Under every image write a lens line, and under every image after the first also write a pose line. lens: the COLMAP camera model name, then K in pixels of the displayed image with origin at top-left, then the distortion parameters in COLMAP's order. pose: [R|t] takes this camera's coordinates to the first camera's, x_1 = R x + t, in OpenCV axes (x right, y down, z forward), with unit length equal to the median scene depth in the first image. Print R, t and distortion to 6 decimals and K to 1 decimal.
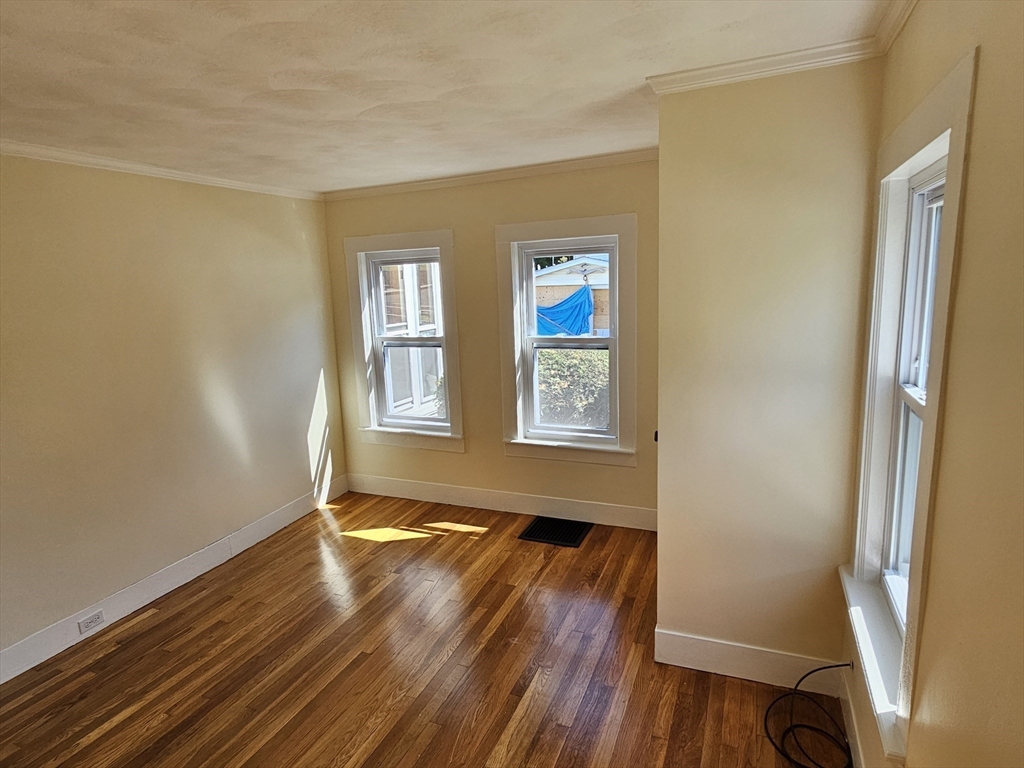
lens RADIAL K [[565.0, 0, 509.4], [0, 565.0, 391.4], [0, 0, 1]] dist [-0.002477, -0.003703]
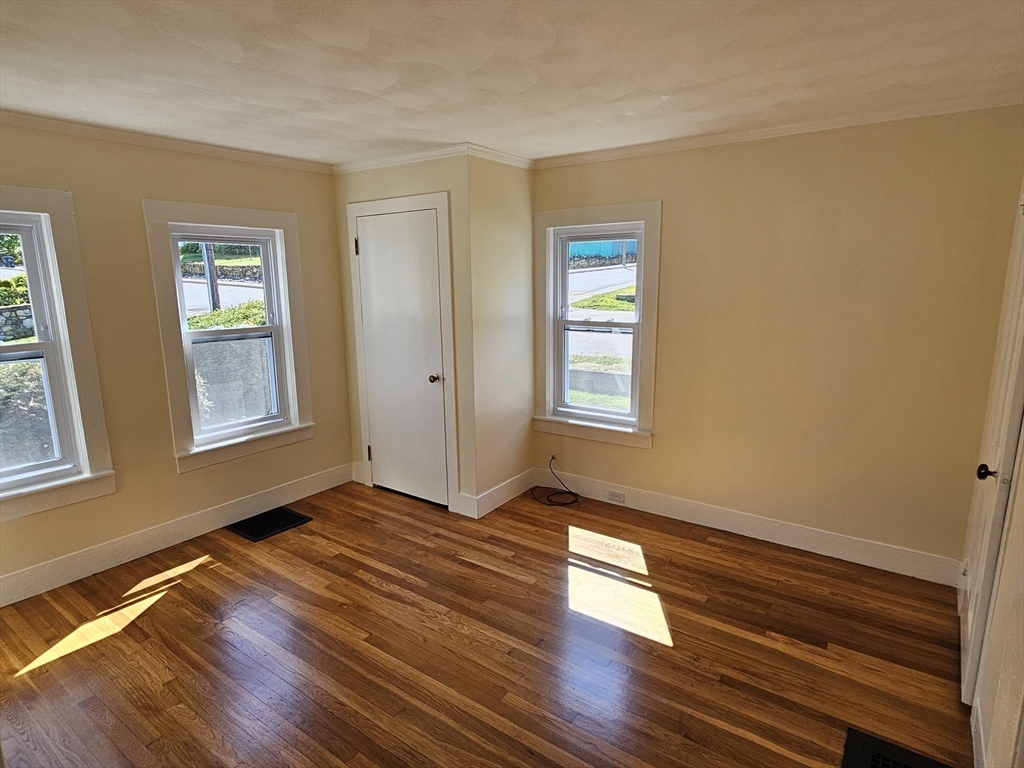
lens RADIAL K [[565.0, 0, 523.7], [0, 565.0, 404.1], [0, 0, 1]] dist [-0.002477, -0.003703]
pose [[0.194151, -0.174728, 0.965285, -0.760940], [0.182735, 0.973228, 0.139412, -0.012860], [-0.963801, 0.149324, 0.220883, 0.325620]]
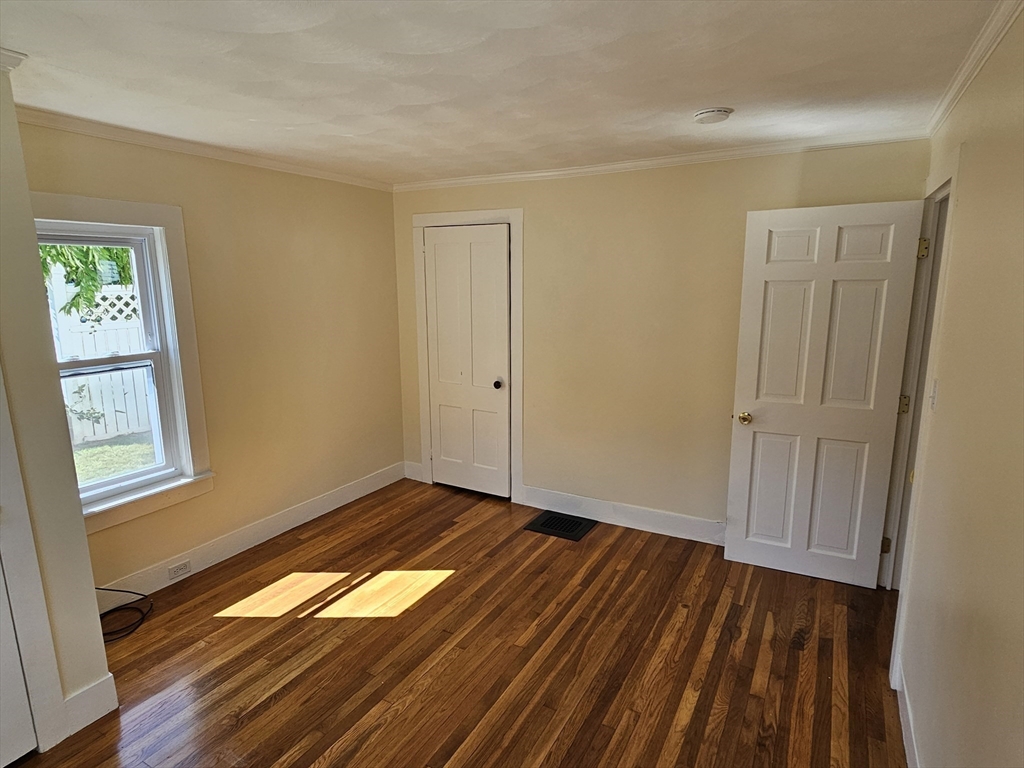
lens RADIAL K [[565.0, 0, 519.3], [0, 565.0, 383.3], [0, 0, 1]] dist [-0.002477, -0.003703]
pose [[-0.995195, 0.028928, 0.093543, -0.319120], [0.060708, 0.931866, 0.357687, -0.191879], [-0.076822, 0.361647, -0.929145, 1.059488]]
